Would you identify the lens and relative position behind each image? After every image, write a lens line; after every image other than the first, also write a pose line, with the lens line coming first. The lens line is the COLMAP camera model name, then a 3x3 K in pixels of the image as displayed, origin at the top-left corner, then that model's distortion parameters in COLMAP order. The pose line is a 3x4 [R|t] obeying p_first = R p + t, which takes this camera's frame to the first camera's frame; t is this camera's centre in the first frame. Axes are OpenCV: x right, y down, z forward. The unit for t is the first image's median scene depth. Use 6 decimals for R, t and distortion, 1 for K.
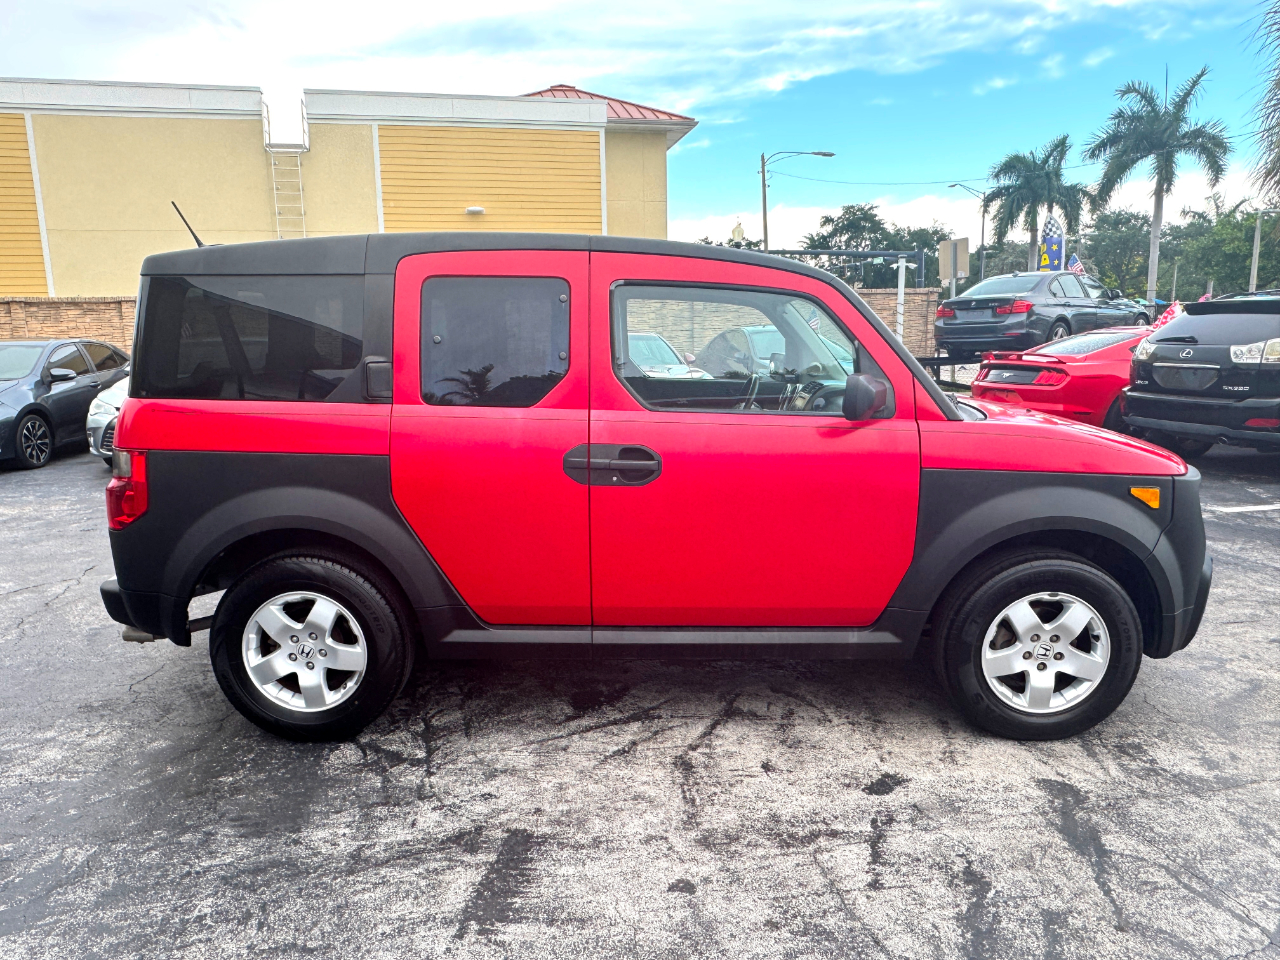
lens RADIAL K [[845.5, 0, 636.7], [0, 845.5, 476.5], [0, 0, 1]] dist [-0.009756, 0.004754]
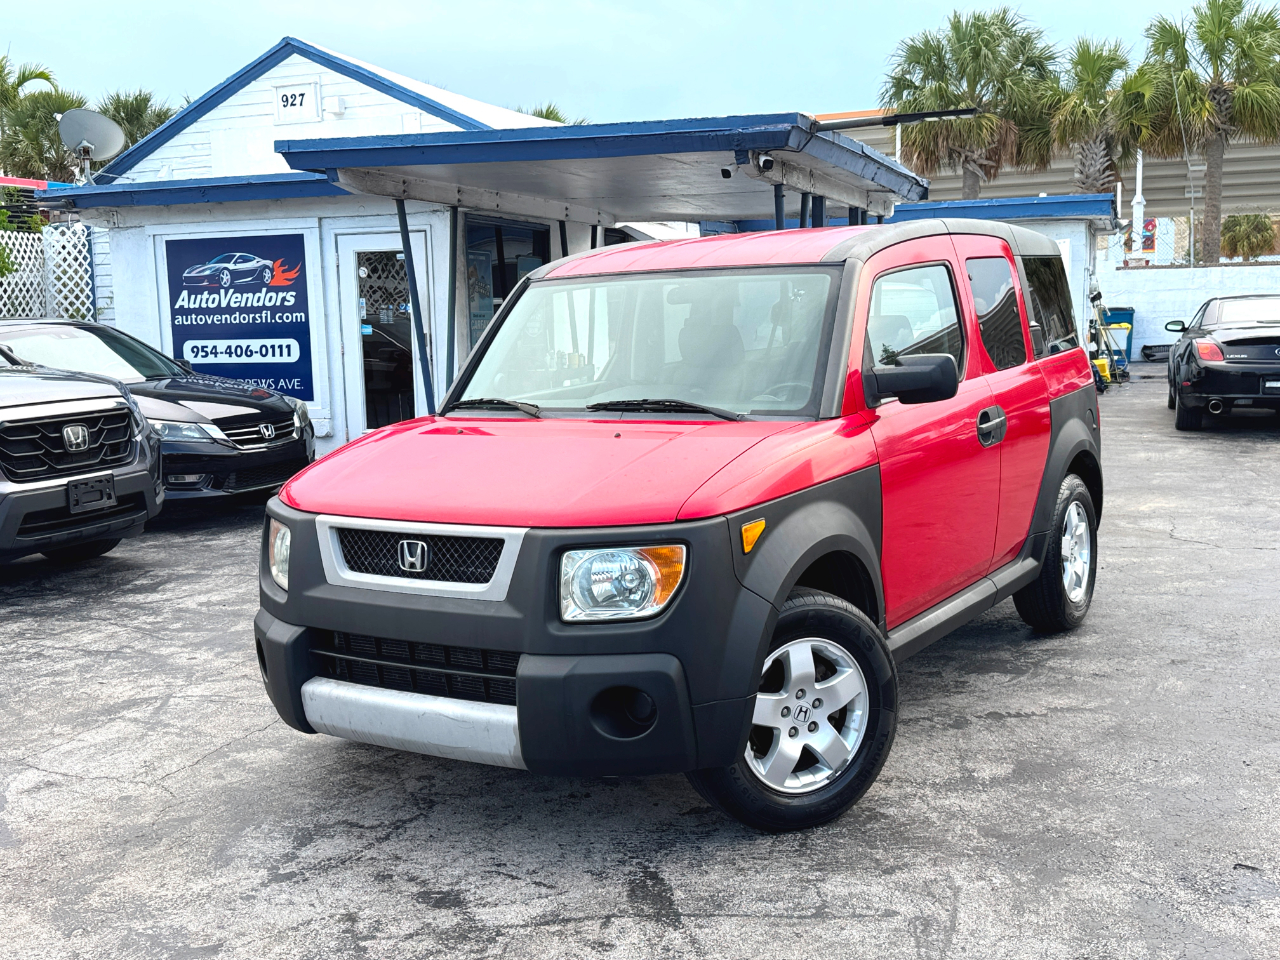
lens RADIAL K [[1357.1, 0, 624.7], [0, 1357.1, 480.9], [0, 0, 1]] dist [0.194304, -0.472026]
pose [[-0.539199, 0.133726, -0.831494, 1.591054], [-0.109227, 0.967870, 0.226489, -0.373249], [0.835065, 0.212944, -0.507268, 1.948802]]
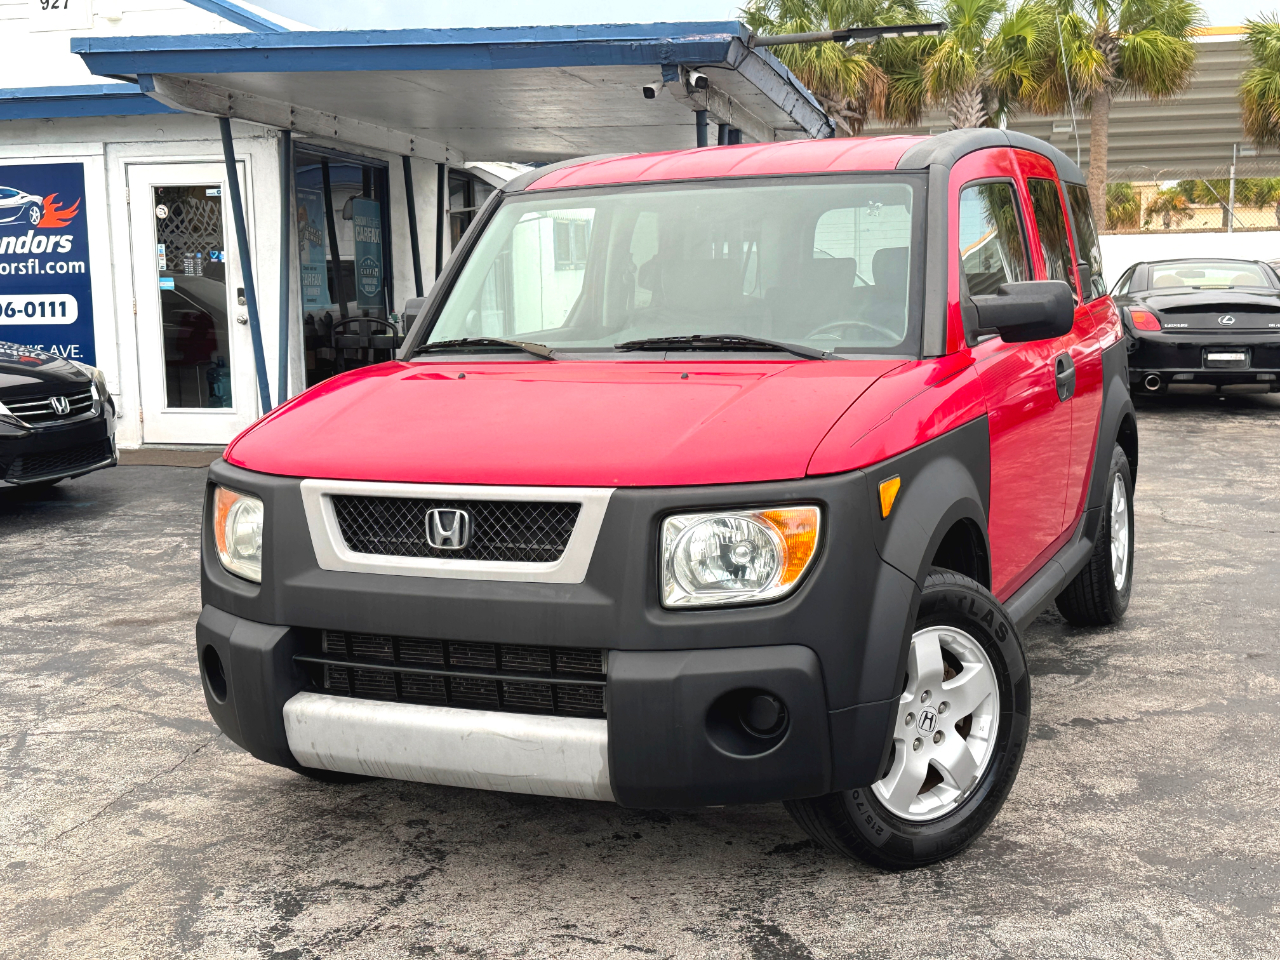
lens RADIAL K [[1579.3, 0, 640.0], [0, 1579.3, 480.0], [0, 0, 1]] dist [0.190863, -0.468679]
pose [[-0.409043, 0.134964, -0.902479, 1.607502], [-0.132988, 0.969626, 0.205282, -0.284265], [0.902773, 0.203988, -0.378669, 1.710611]]
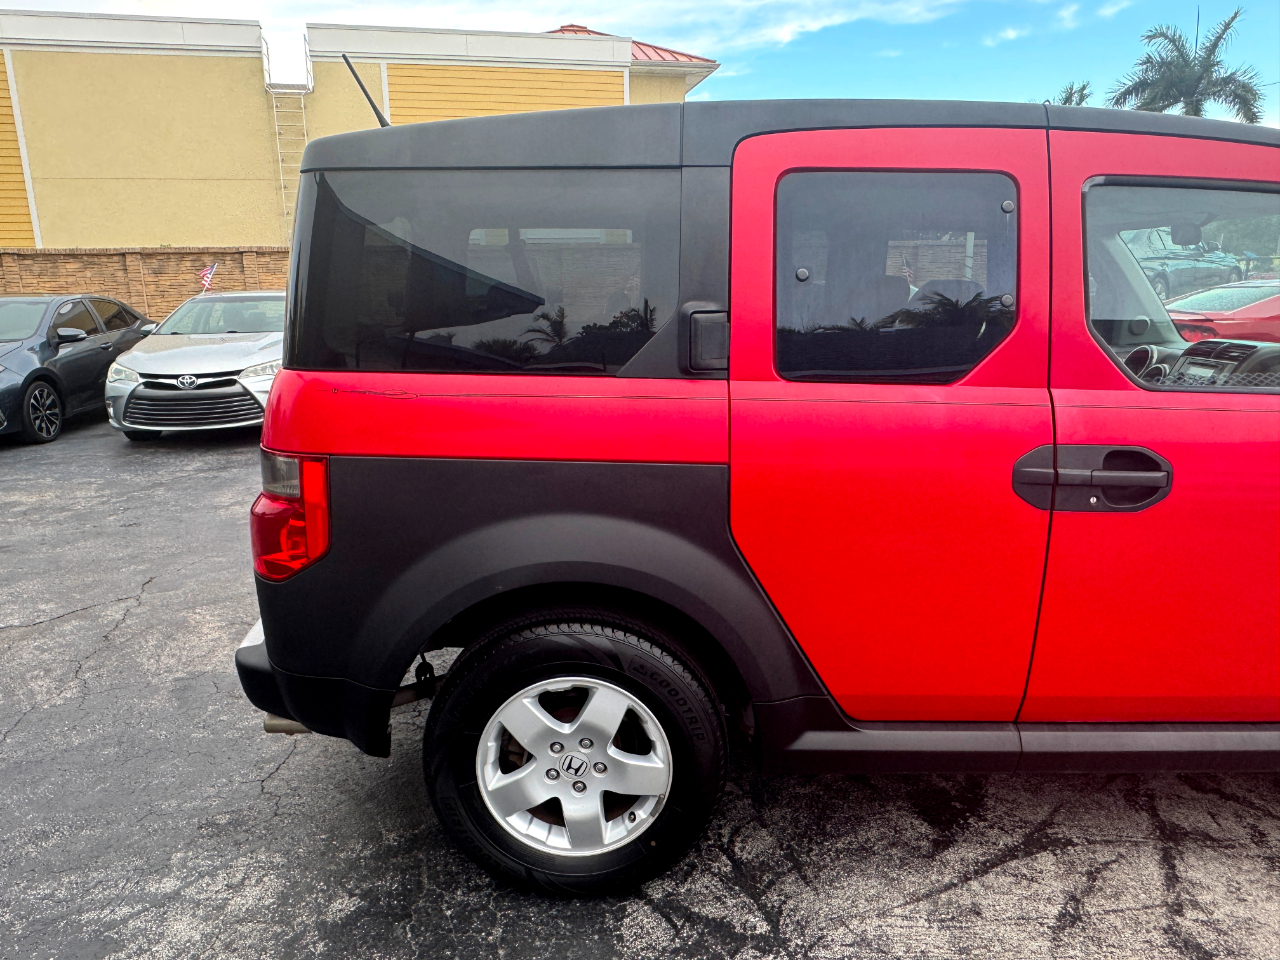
lens RADIAL K [[843.2, 0, 630.5], [0, 843.2, 479.4], [0, 0, 1]] dist [-0.002142, -0.001307]
pose [[0.999957, -0.003128, 0.008691, -0.339965], [0.002690, 0.998753, 0.049859, -0.040802], [-0.008836, -0.049834, 0.998718, 0.354939]]
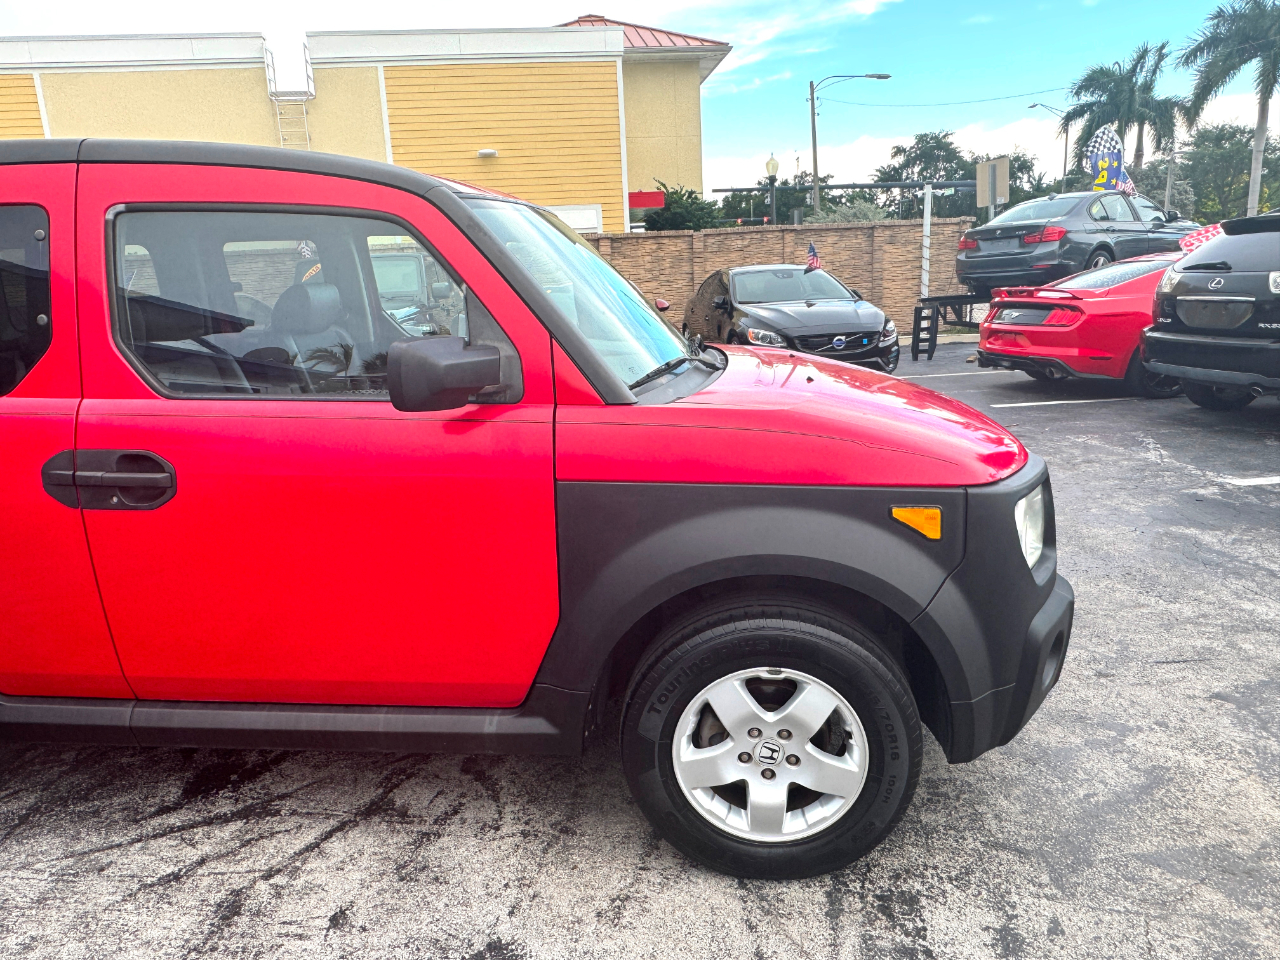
lens RADIAL K [[845.5, 0, 636.7], [0, 845.5, 476.5], [0, 0, 1]] dist [-0.009756, 0.004754]
pose [[0.995856, -0.010066, -0.090388, 0.418146], [0.015631, 0.998011, 0.061075, -0.046872], [0.089594, -0.062235, 0.994032, 0.330597]]
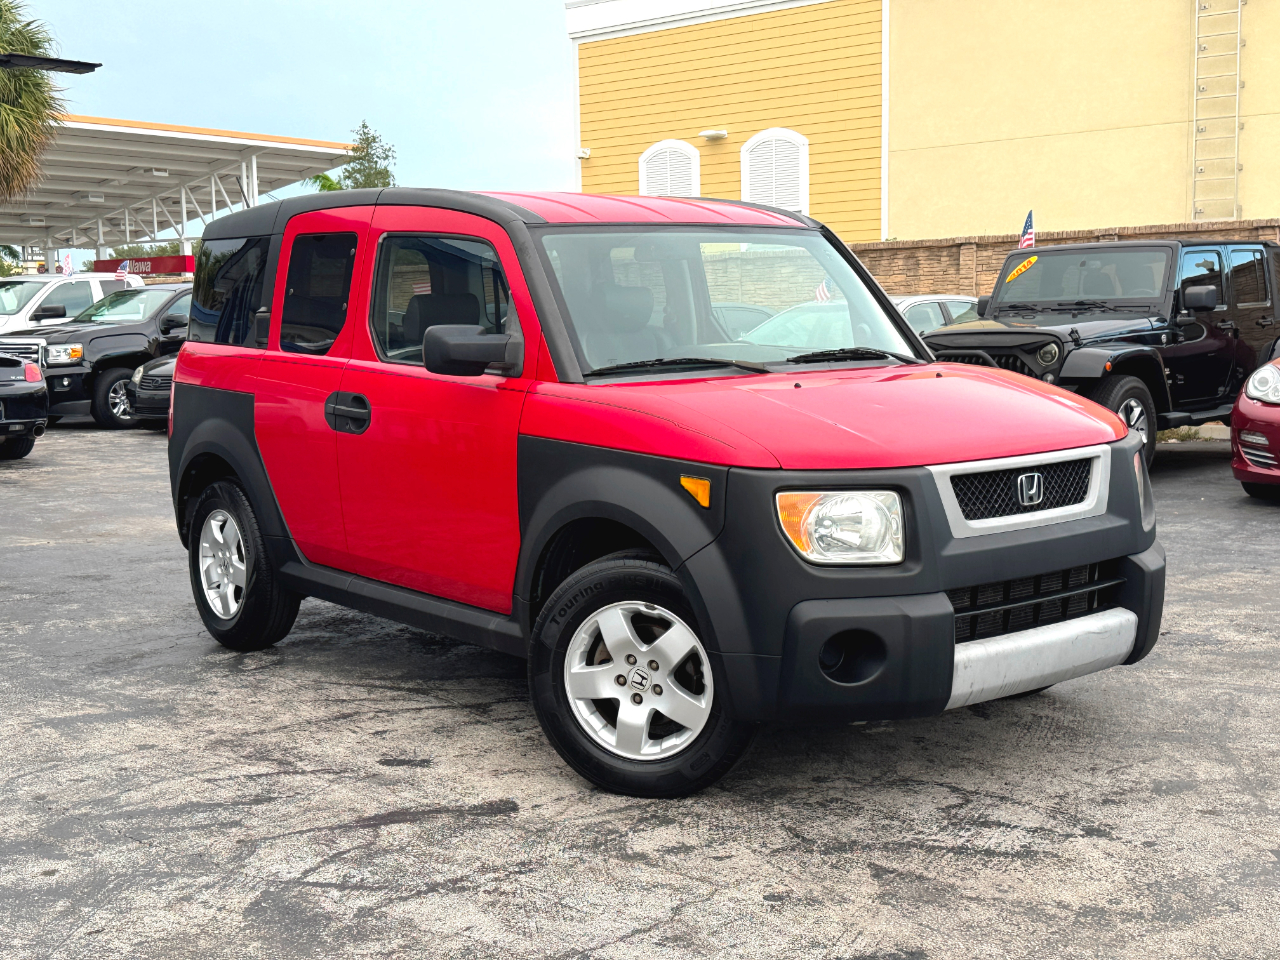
lens RADIAL K [[1582.6, 0, 649.0], [0, 1582.6, 472.0], [0, 0, 1]] dist [0.194807, -0.403535]
pose [[0.633151, 0.078891, -0.769997, 1.558074], [-0.123941, 0.992290, -0.000247, 0.012856], [0.764041, 0.095590, 0.638047, 0.044709]]
